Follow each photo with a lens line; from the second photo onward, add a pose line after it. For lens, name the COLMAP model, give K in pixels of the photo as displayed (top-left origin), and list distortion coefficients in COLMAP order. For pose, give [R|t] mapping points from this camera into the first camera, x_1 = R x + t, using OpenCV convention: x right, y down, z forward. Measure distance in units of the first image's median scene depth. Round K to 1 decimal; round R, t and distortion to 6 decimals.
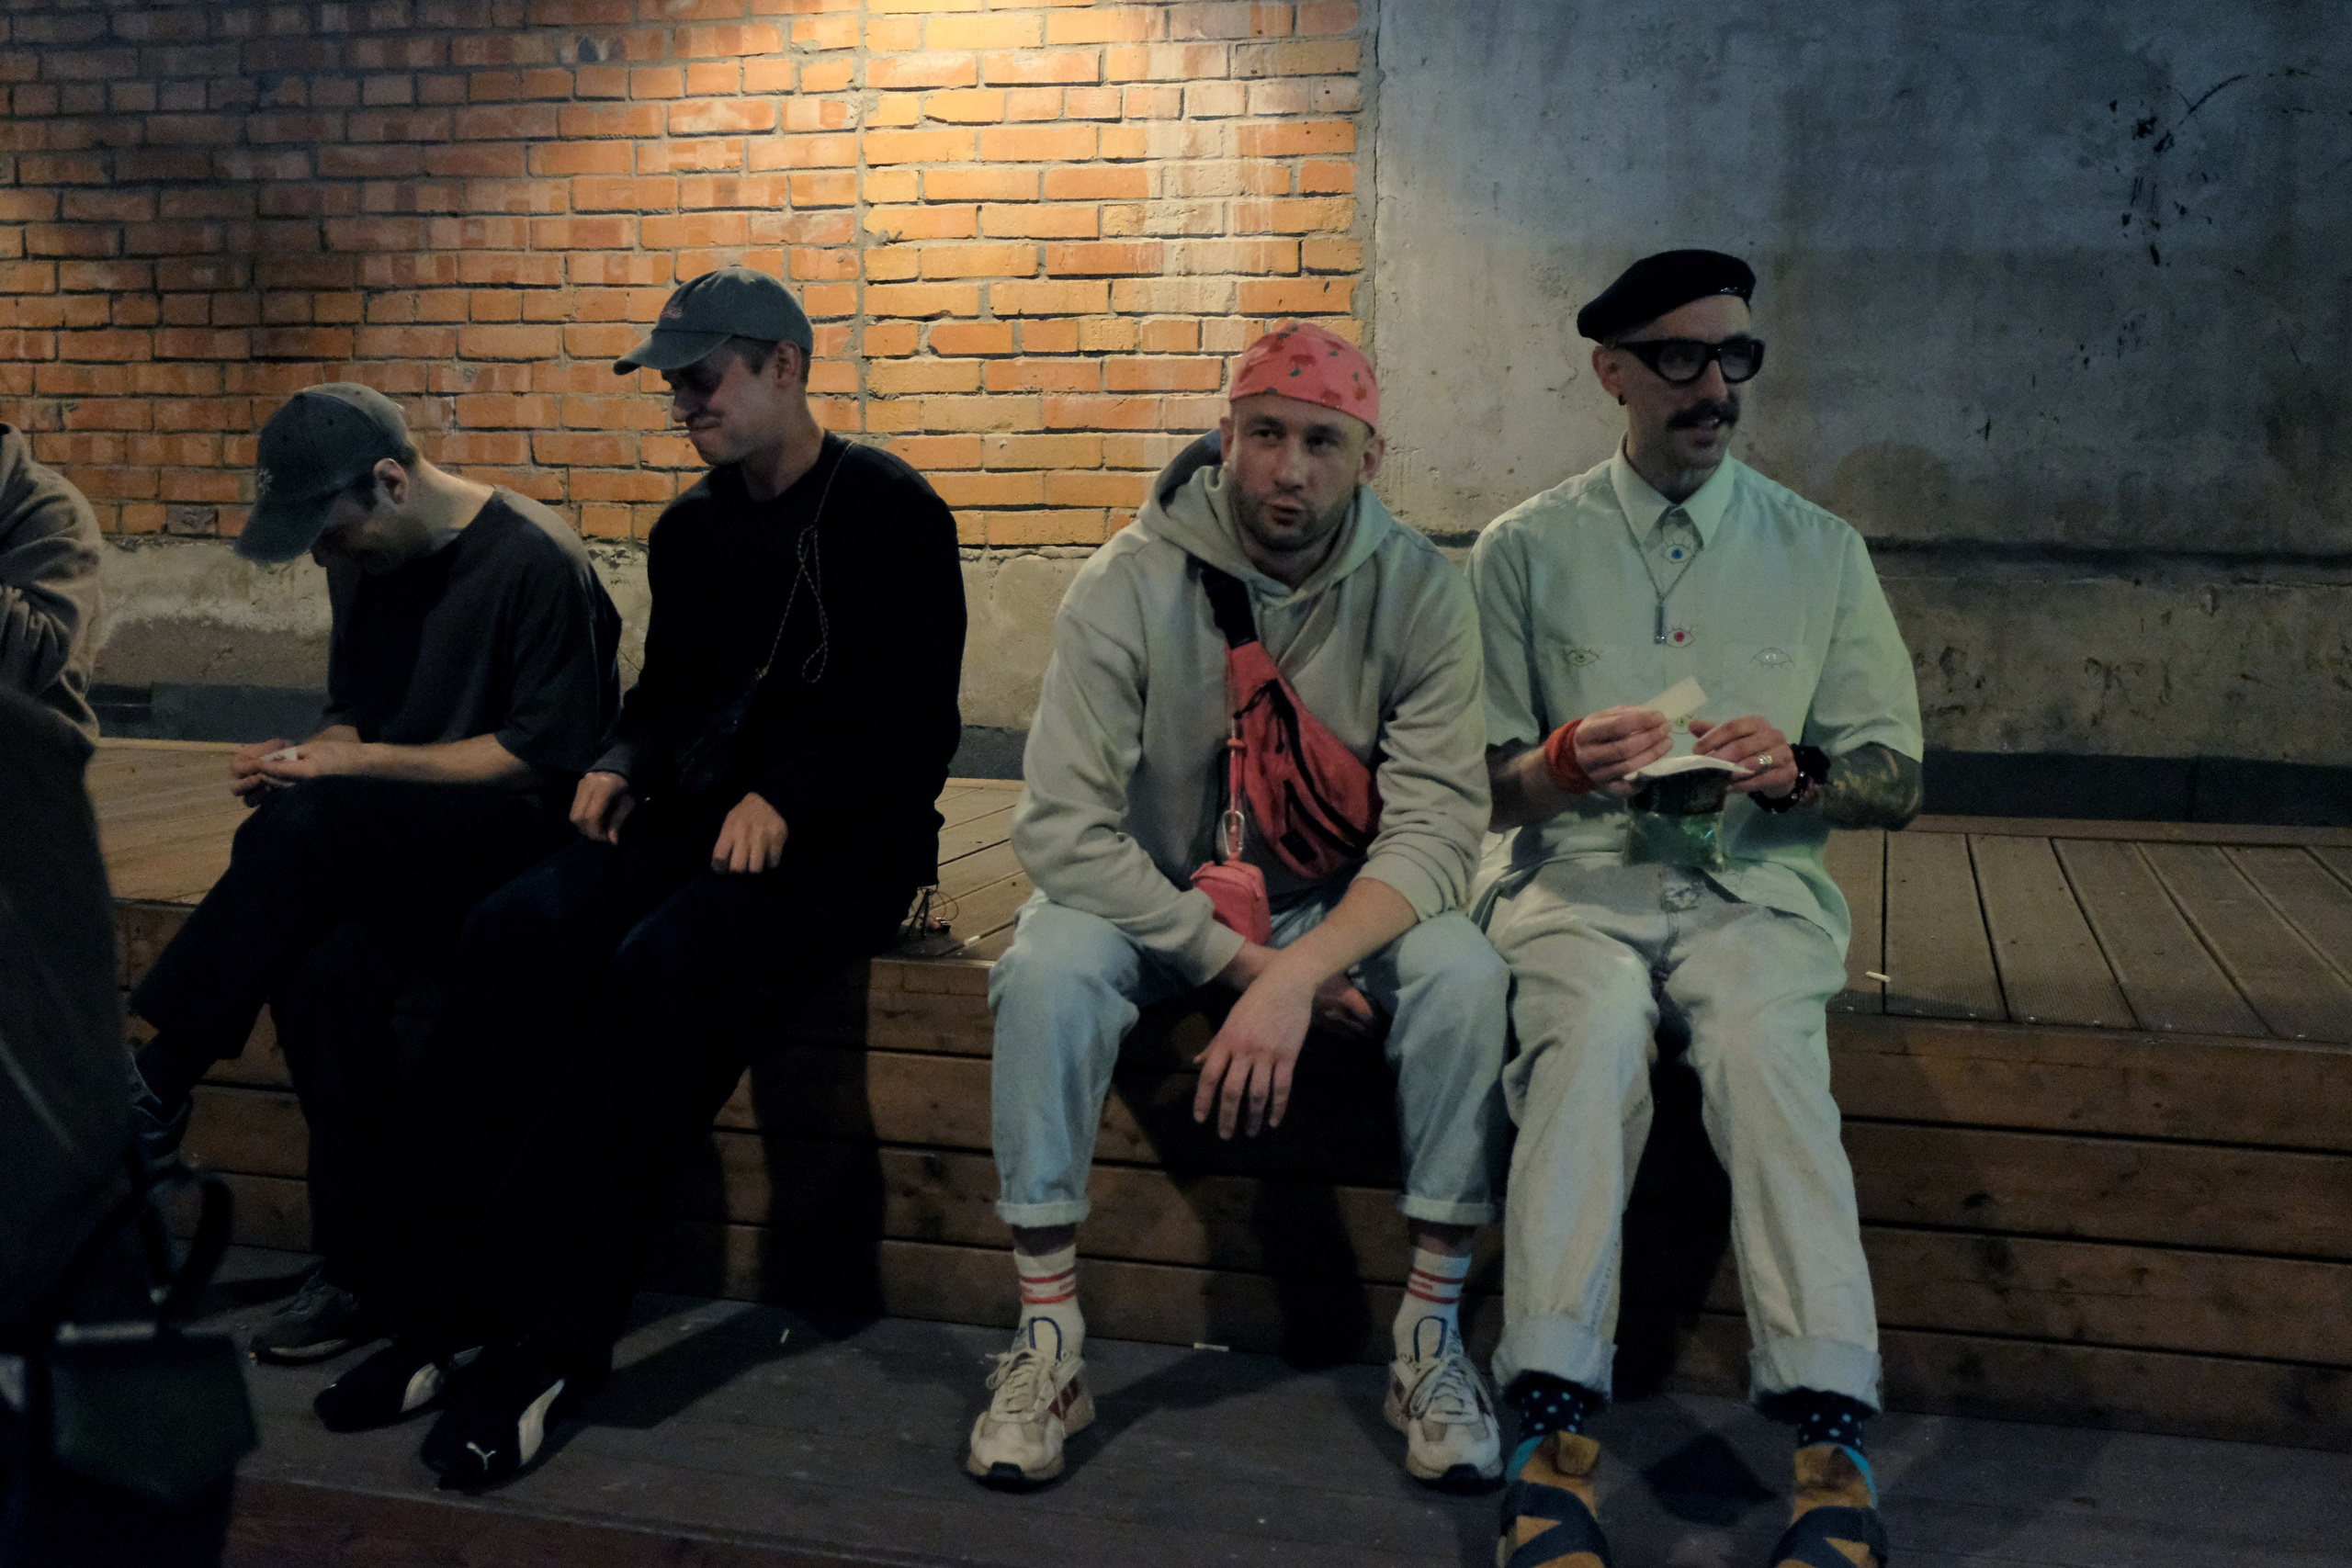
lens RADIAL K [[2531.8, 0, 1174.3], [0, 2531.8, 784.4], [0, 0, 1]] dist [-0.039332, 0.000000]
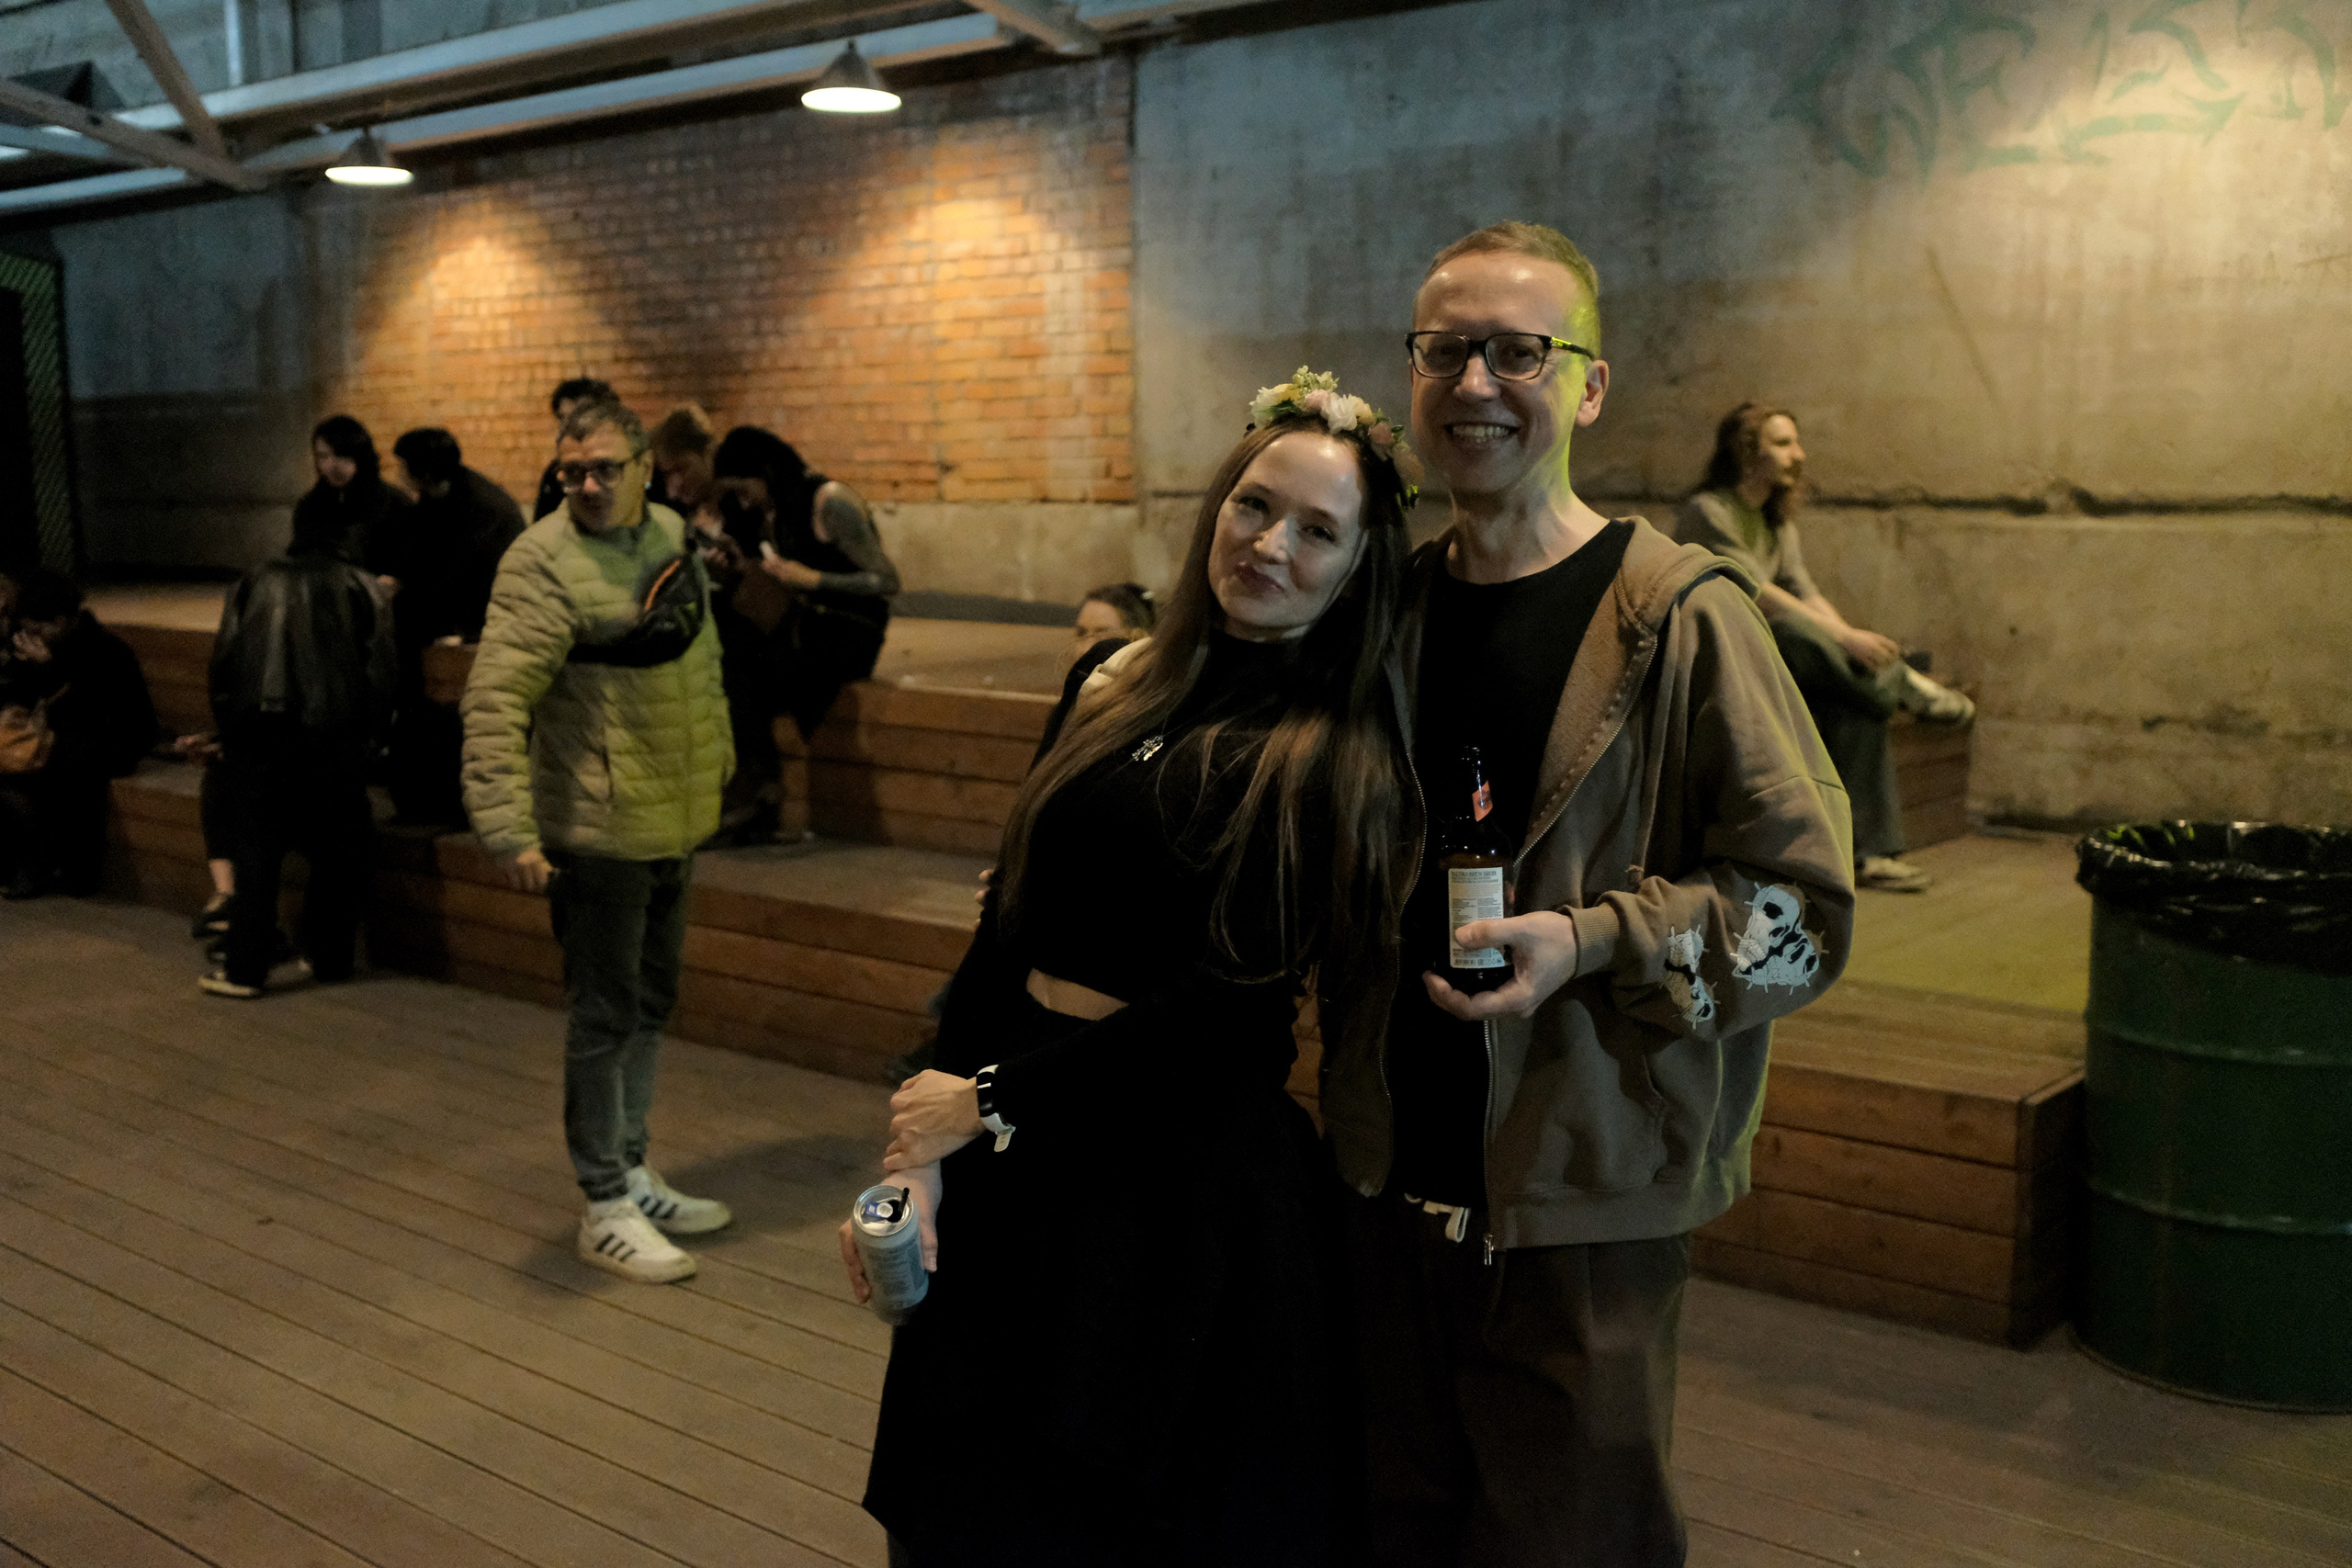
lens RADIAL K [[2531.8, 0, 1177.6], [0, 2531.8, 784.2], [0, 0, 1]] dist [-0.039332, 0.000000]
pose [[0.894136, 0.035152, -0.446413, 0.905433], [-0.026634, 0.999324, 0.025345, 0.064777], [0.447003, -0.010772, 0.894468, -0.625936]]
